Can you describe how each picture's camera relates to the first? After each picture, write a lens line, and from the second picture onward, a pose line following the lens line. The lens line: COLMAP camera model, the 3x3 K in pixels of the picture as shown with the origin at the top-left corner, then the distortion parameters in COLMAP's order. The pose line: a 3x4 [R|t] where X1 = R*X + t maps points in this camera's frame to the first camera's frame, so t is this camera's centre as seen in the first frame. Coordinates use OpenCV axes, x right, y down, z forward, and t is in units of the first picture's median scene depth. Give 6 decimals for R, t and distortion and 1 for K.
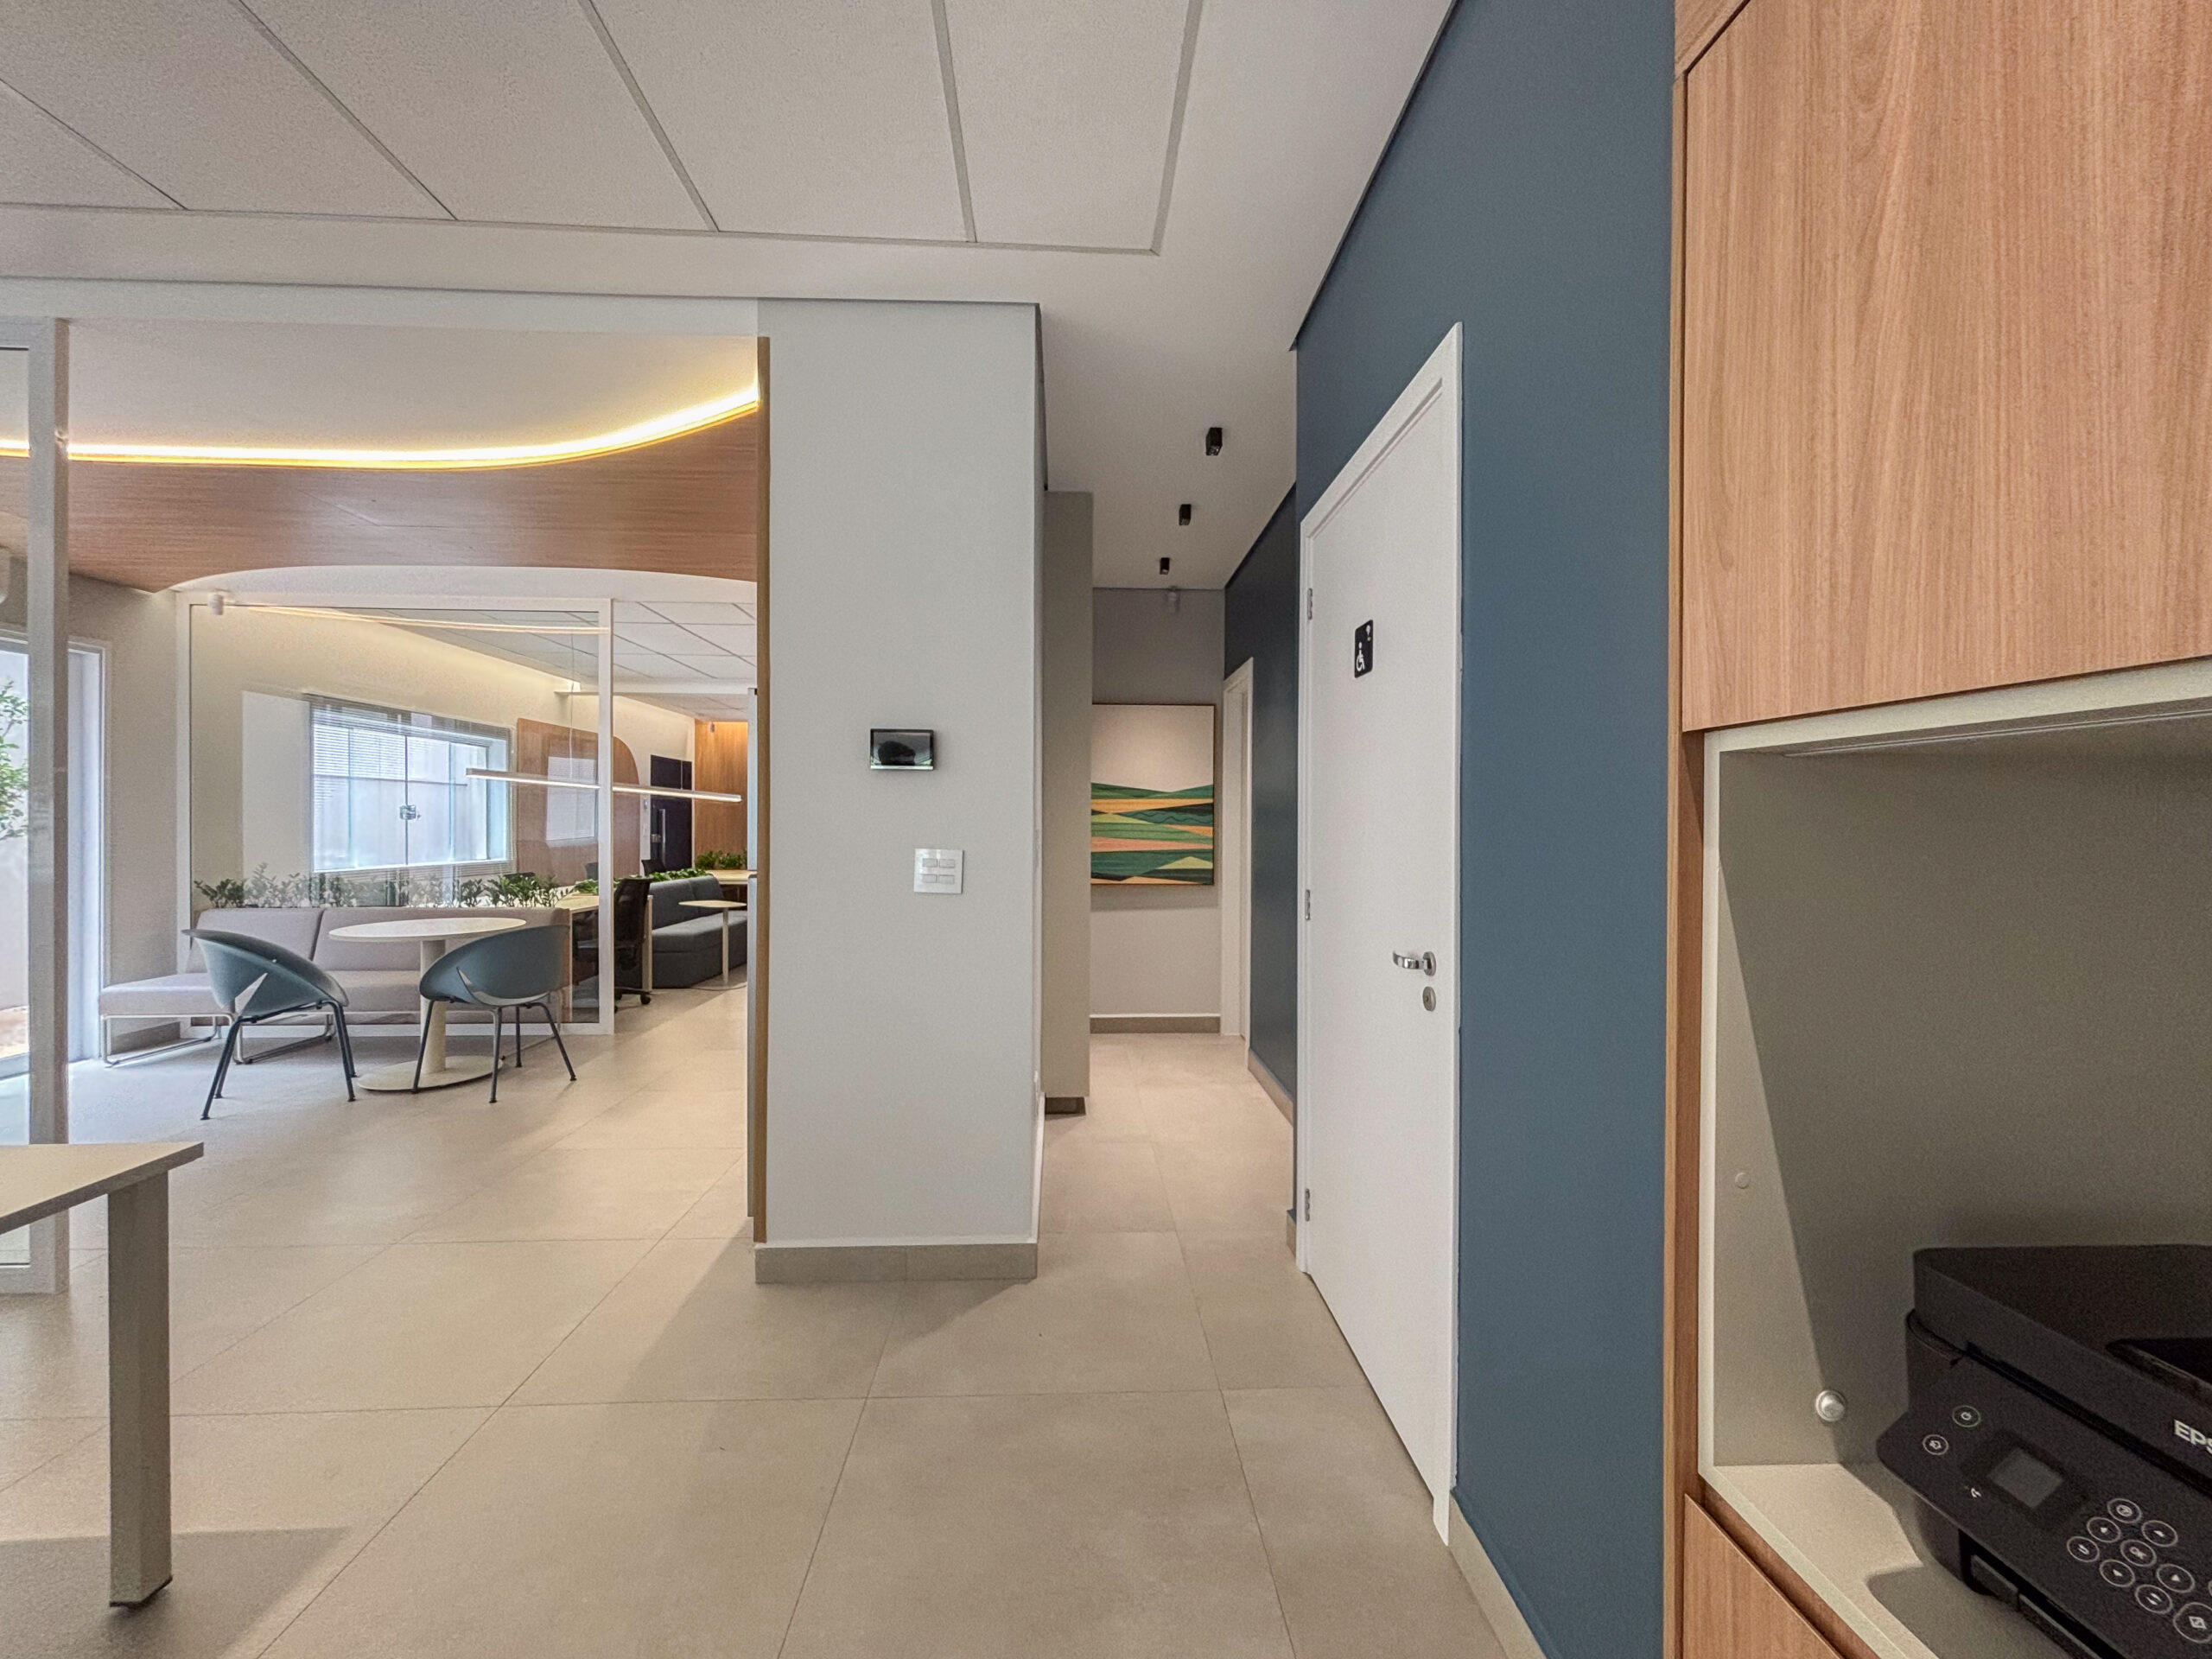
lens RADIAL K [[902.9, 0, 1098.5], [0, 902.9, 832.0], [0, 0, 1]] dist [0.007781, -0.002464]
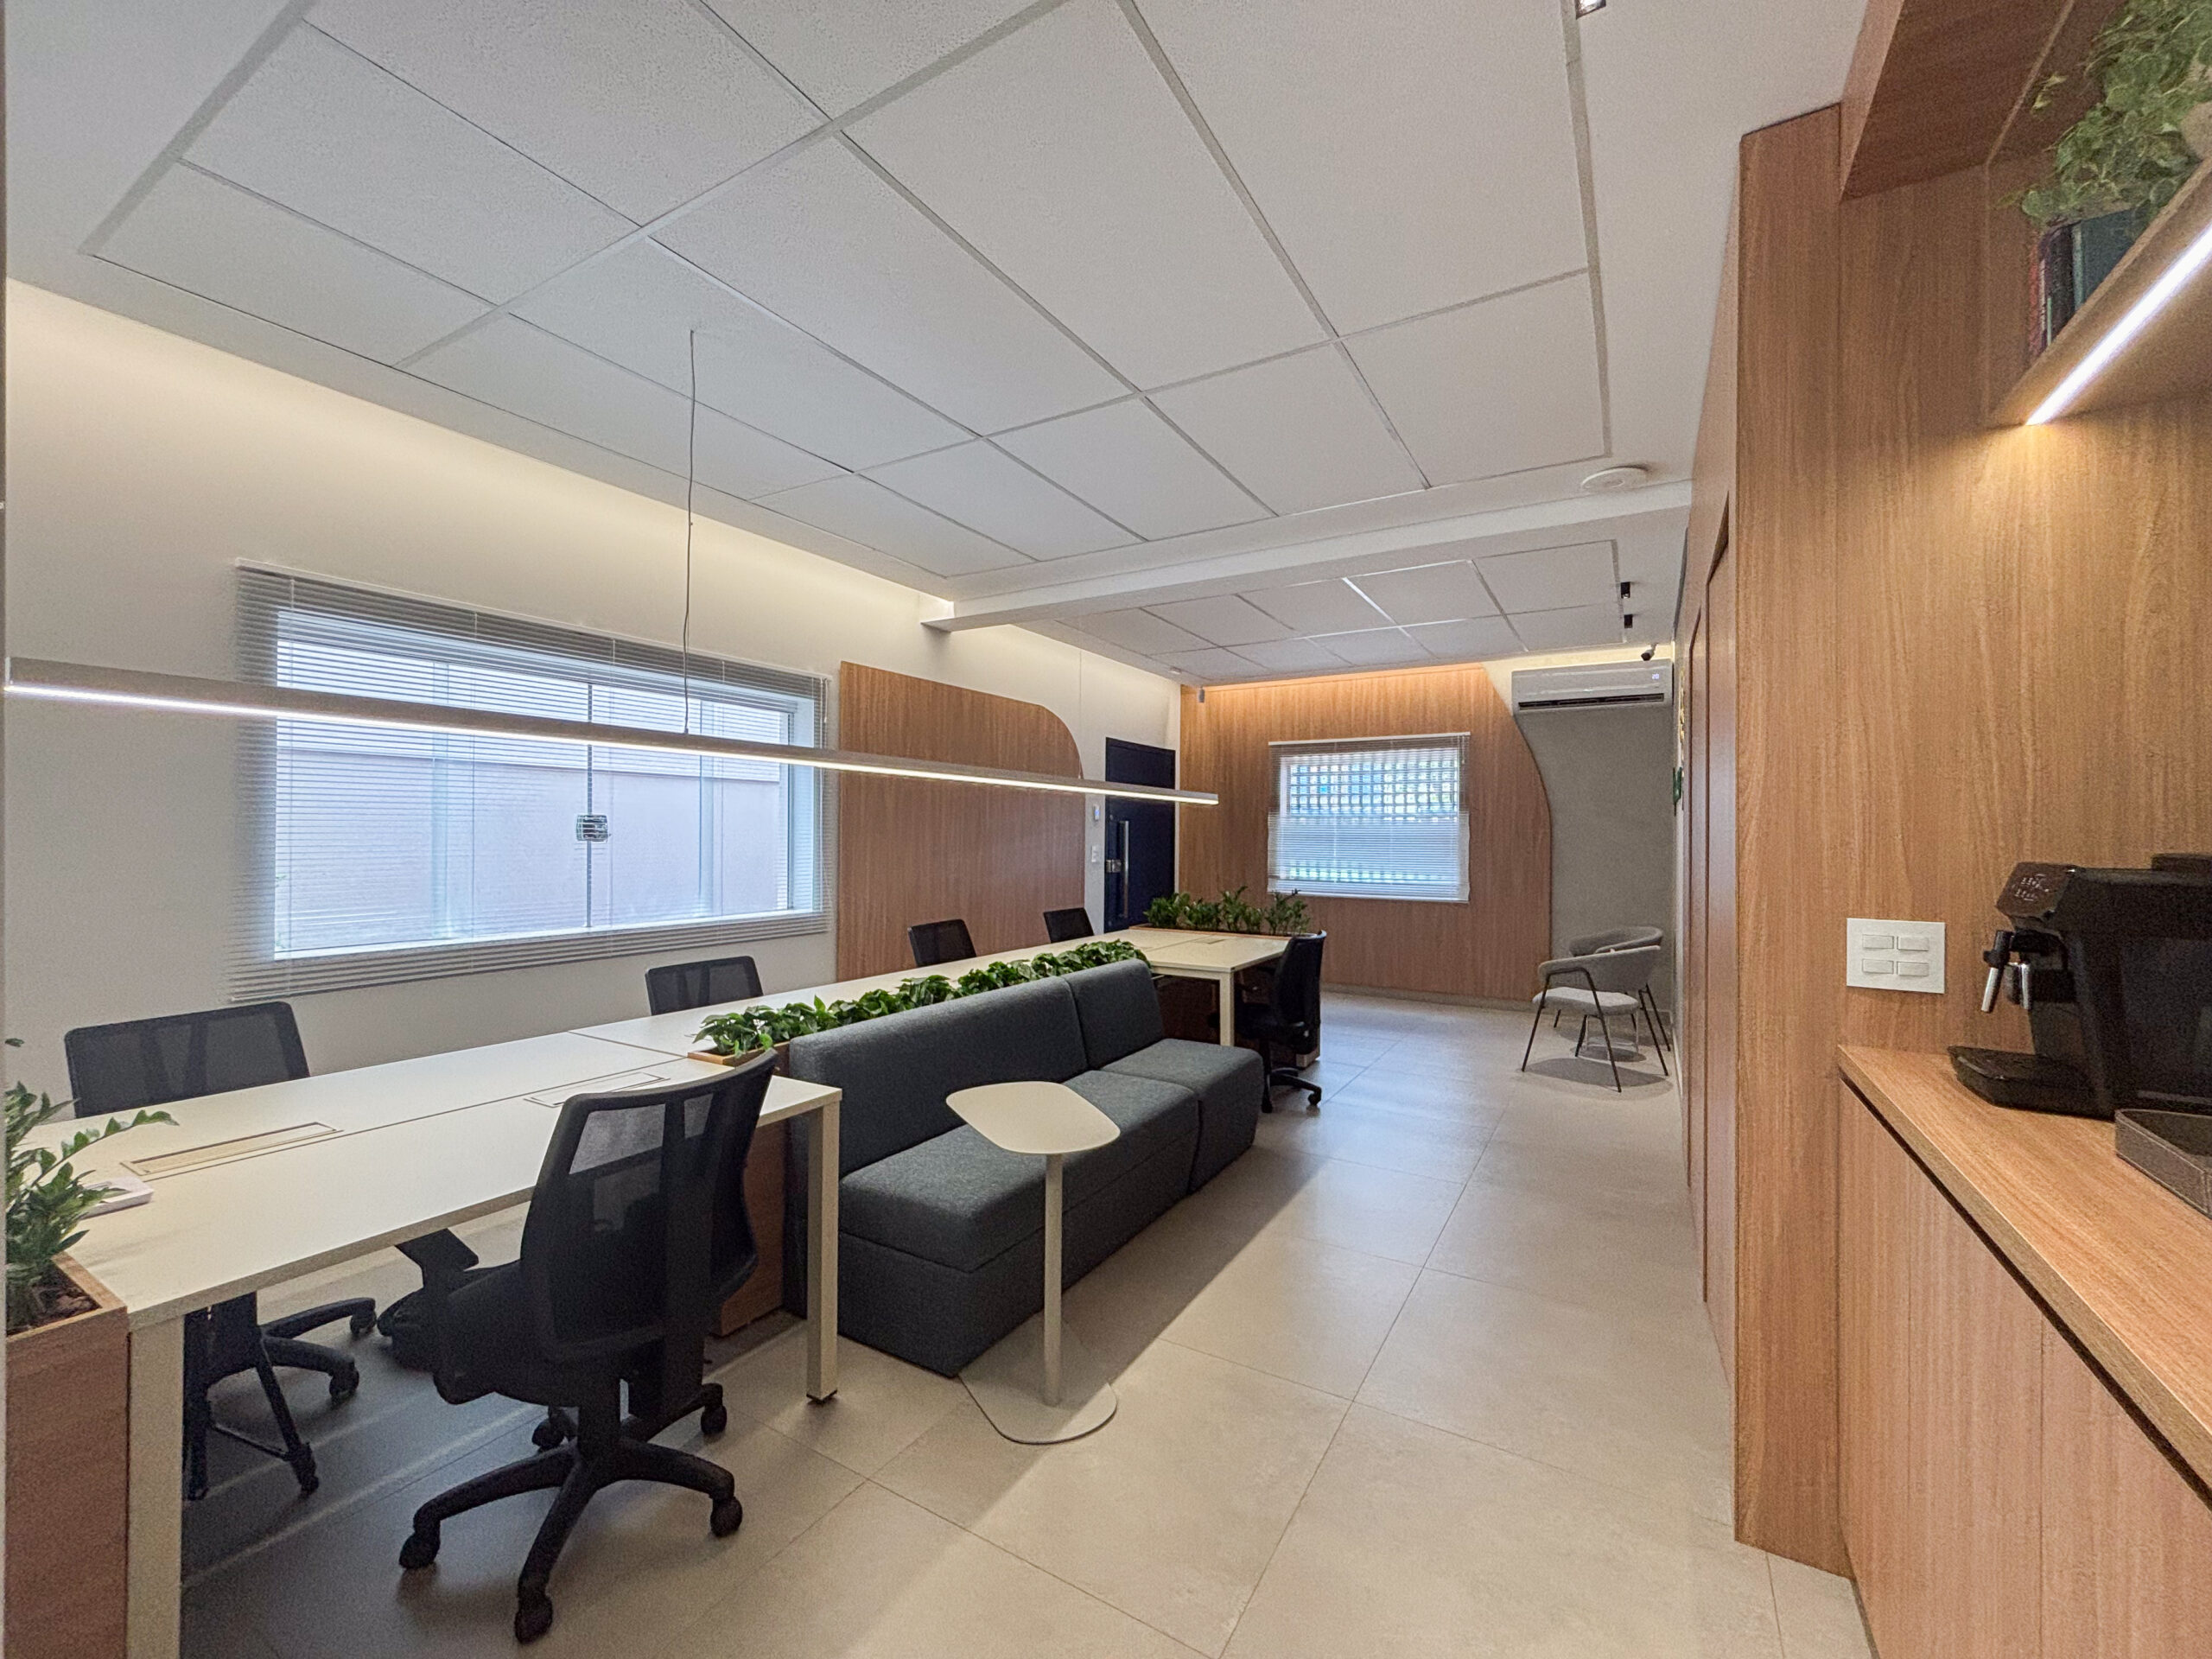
lens RADIAL K [[902.9, 0, 1081.4], [0, 902.9, 834.6], [0, 0, 1]] dist [0.007781, -0.002464]
pose [[0.822675, 0.000878, -0.568512, -0.228508], [-0.006622, 0.999946, -0.008038, -0.015295], [0.568474, 0.010377, 0.822636, 0.739632]]
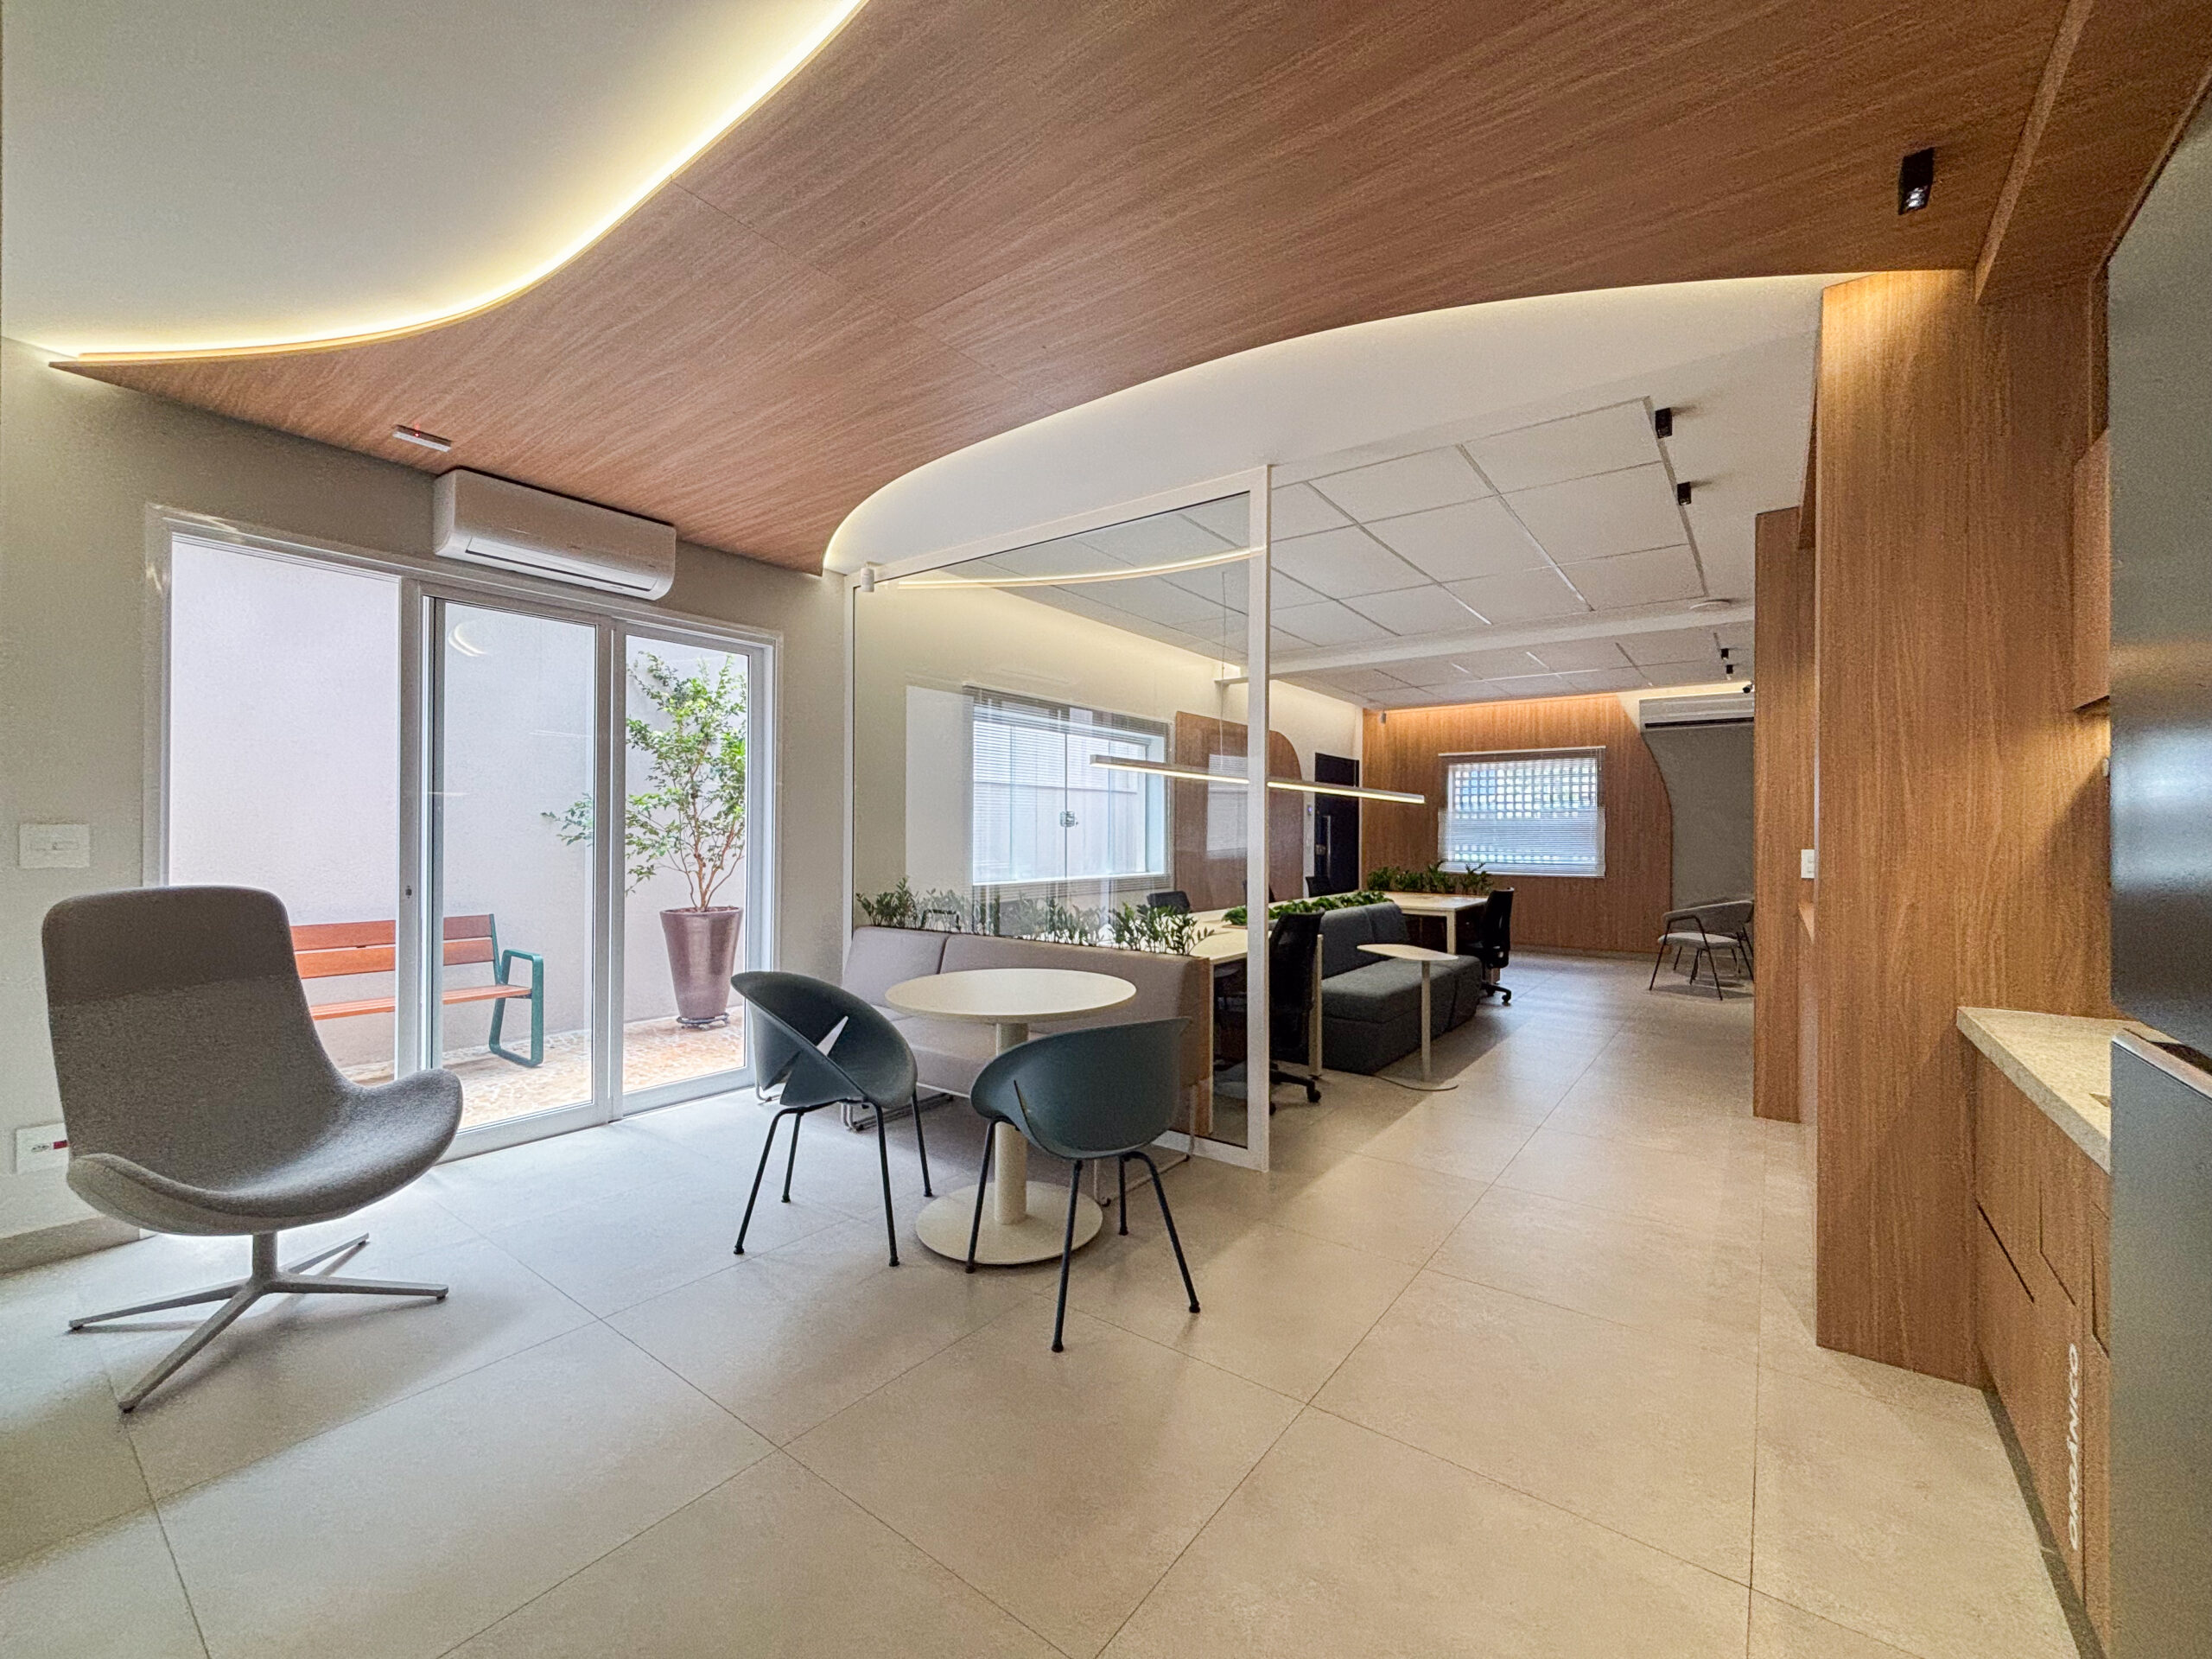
lens RADIAL K [[902.9, 0, 1093.0], [0, 902.9, 836.7], [0, 0, 1]] dist [0.007781, -0.002464]
pose [[0.767748, 0.000089, -0.640752, -0.175962], [-0.004340, 0.999978, -0.005062, 0.000182], [0.640737, 0.006667, 0.767731, 0.339377]]
